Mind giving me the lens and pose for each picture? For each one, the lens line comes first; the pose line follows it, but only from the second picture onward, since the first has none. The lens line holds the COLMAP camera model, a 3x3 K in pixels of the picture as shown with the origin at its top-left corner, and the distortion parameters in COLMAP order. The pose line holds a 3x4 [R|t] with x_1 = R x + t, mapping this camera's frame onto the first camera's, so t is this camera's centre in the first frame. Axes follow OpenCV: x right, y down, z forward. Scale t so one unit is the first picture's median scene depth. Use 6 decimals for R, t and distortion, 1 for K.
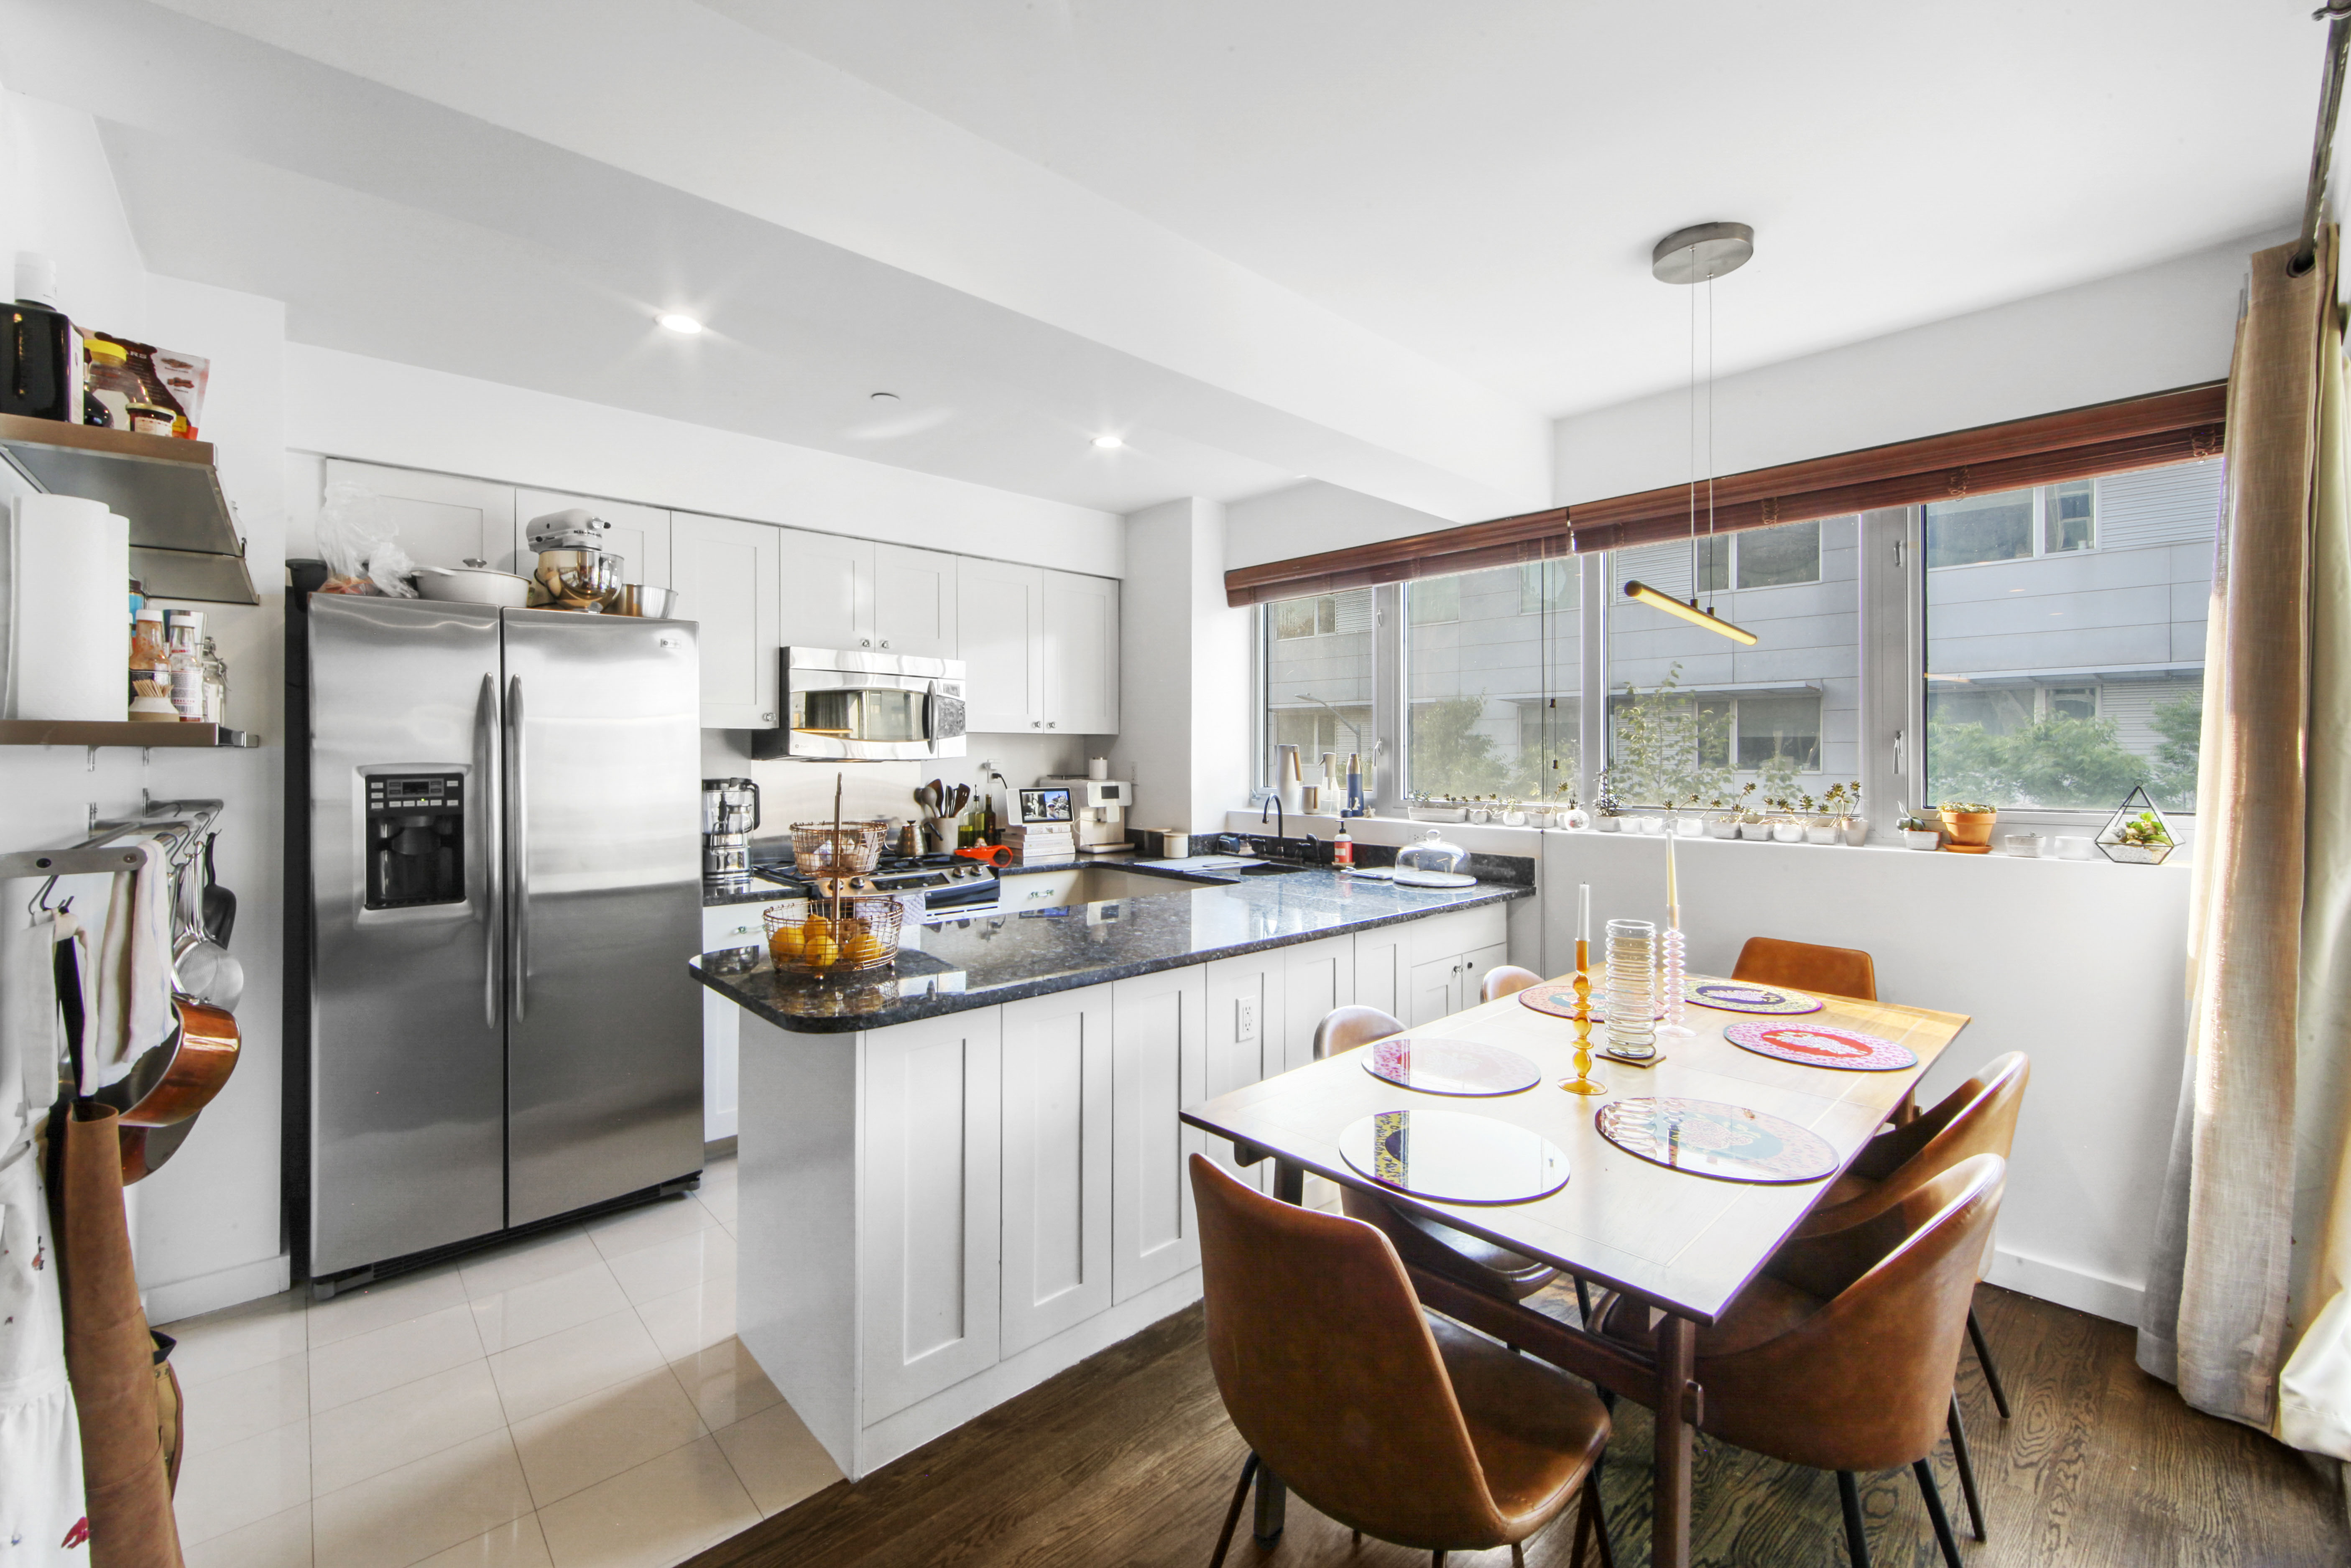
lens RADIAL K [[934.4, 0, 1171.0], [0, 934.4, 769.0], [0, 0, 1]] dist [-0.008680, 0.000456]
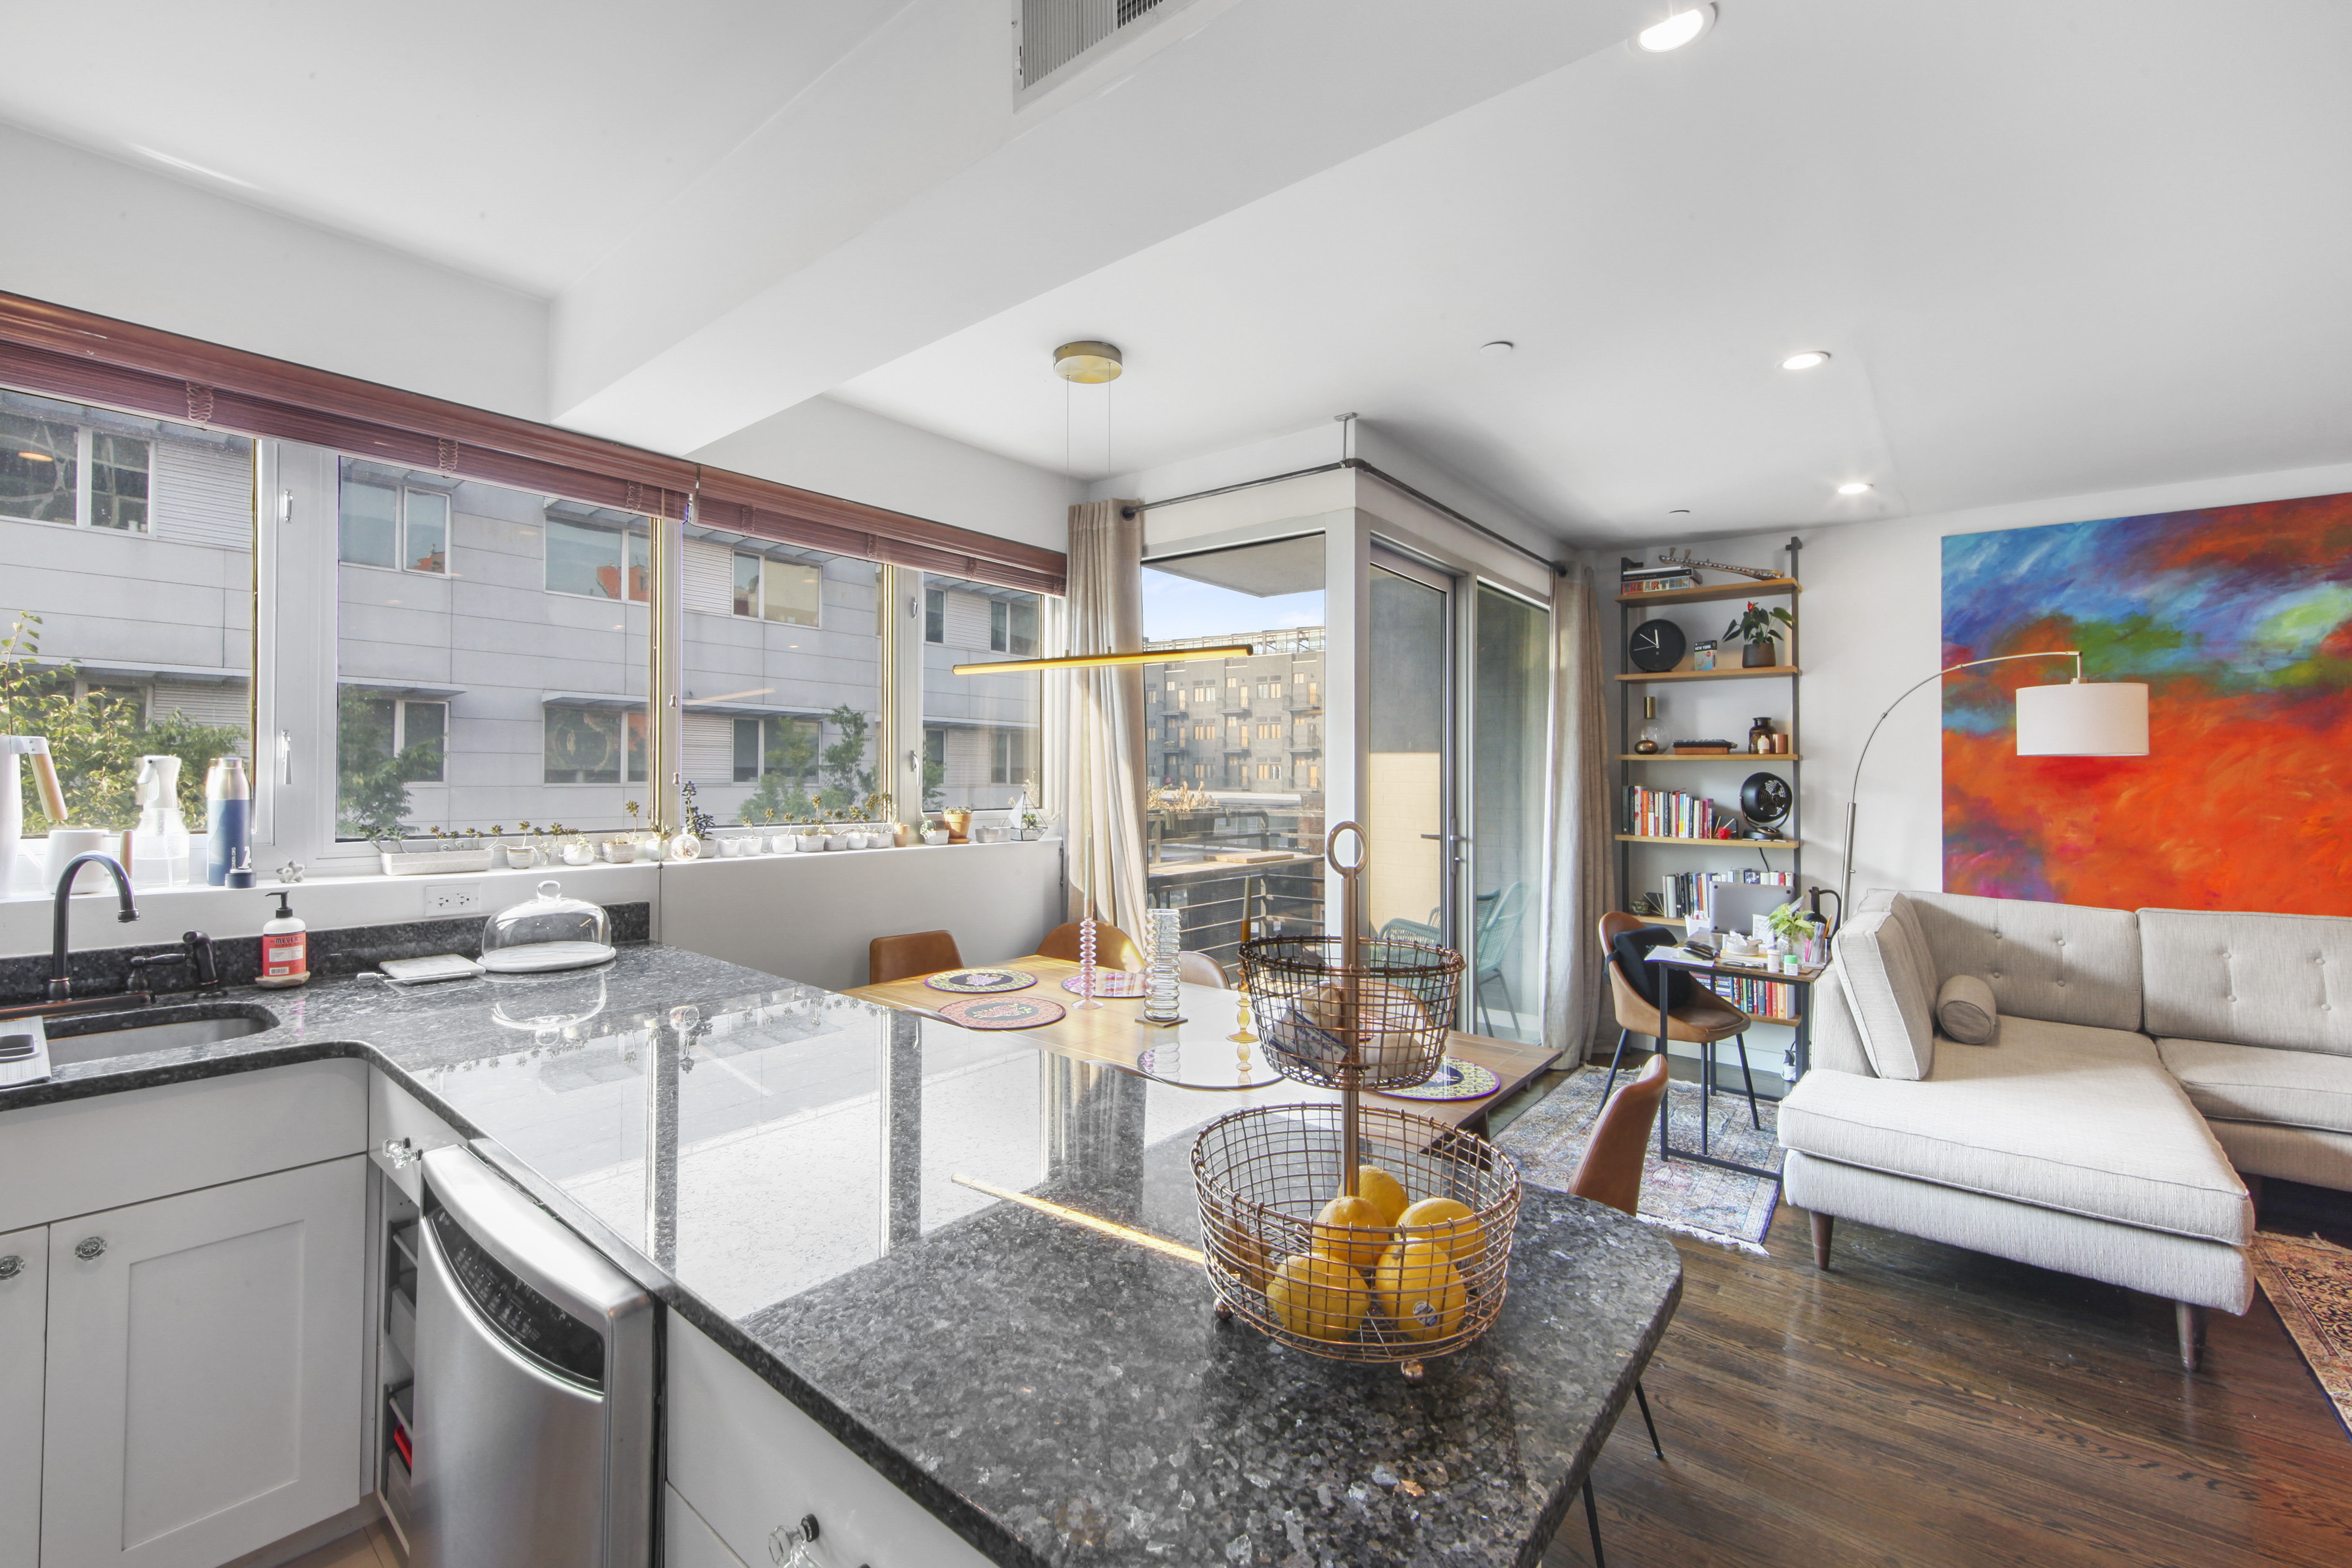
lens RADIAL K [[1007.5, 0, 1158.4], [0, 1007.5, 768.7], [0, 0, 1]] dist [0.000843, 0.000734]
pose [[-0.150283, 0.007447, 0.988615, -0.488292], [0.002413, 0.999971, -0.007166, -0.005744], [-0.988640, 0.001309, -0.150297, 0.727542]]
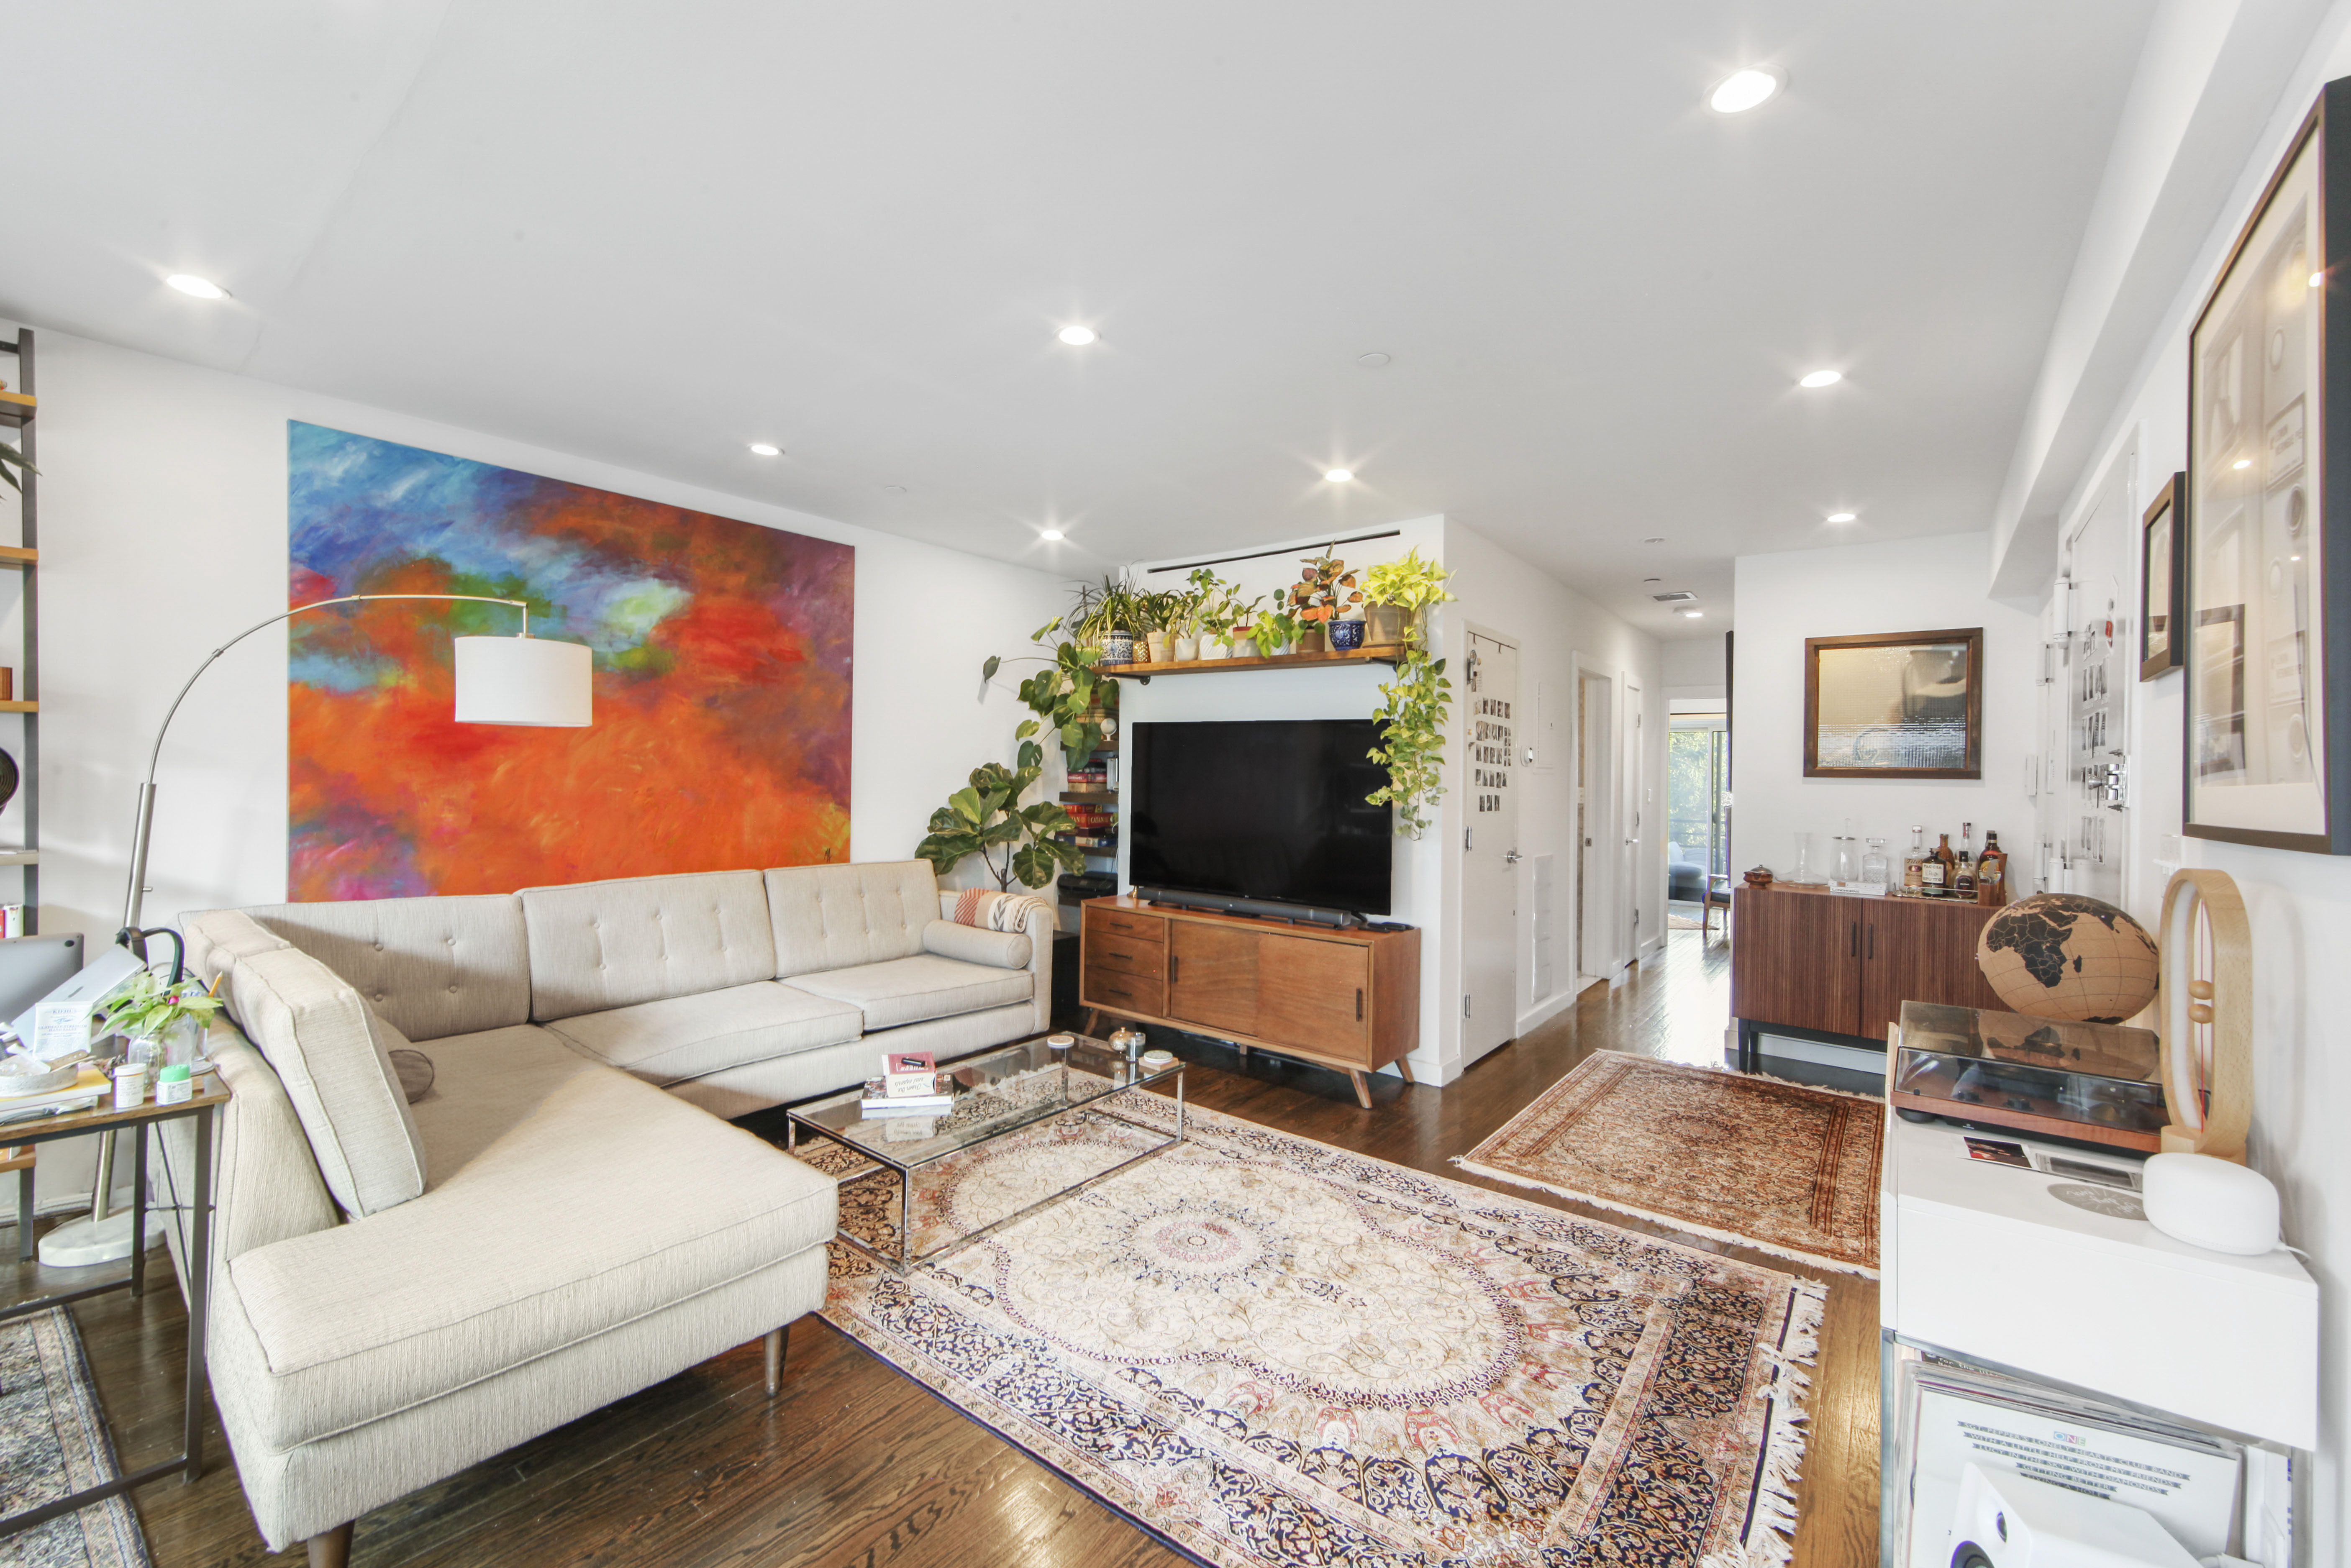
lens RADIAL K [[934.4, 0, 1171.0], [0, 934.4, 769.0], [0, 0, 1]] dist [-0.008680, 0.000456]
pose [[-0.987262, -0.014671, -0.158423, -0.008671], [-0.016627, 0.999801, 0.011025, -0.003426], [0.158230, 0.013518, -0.987310, 0.521681]]
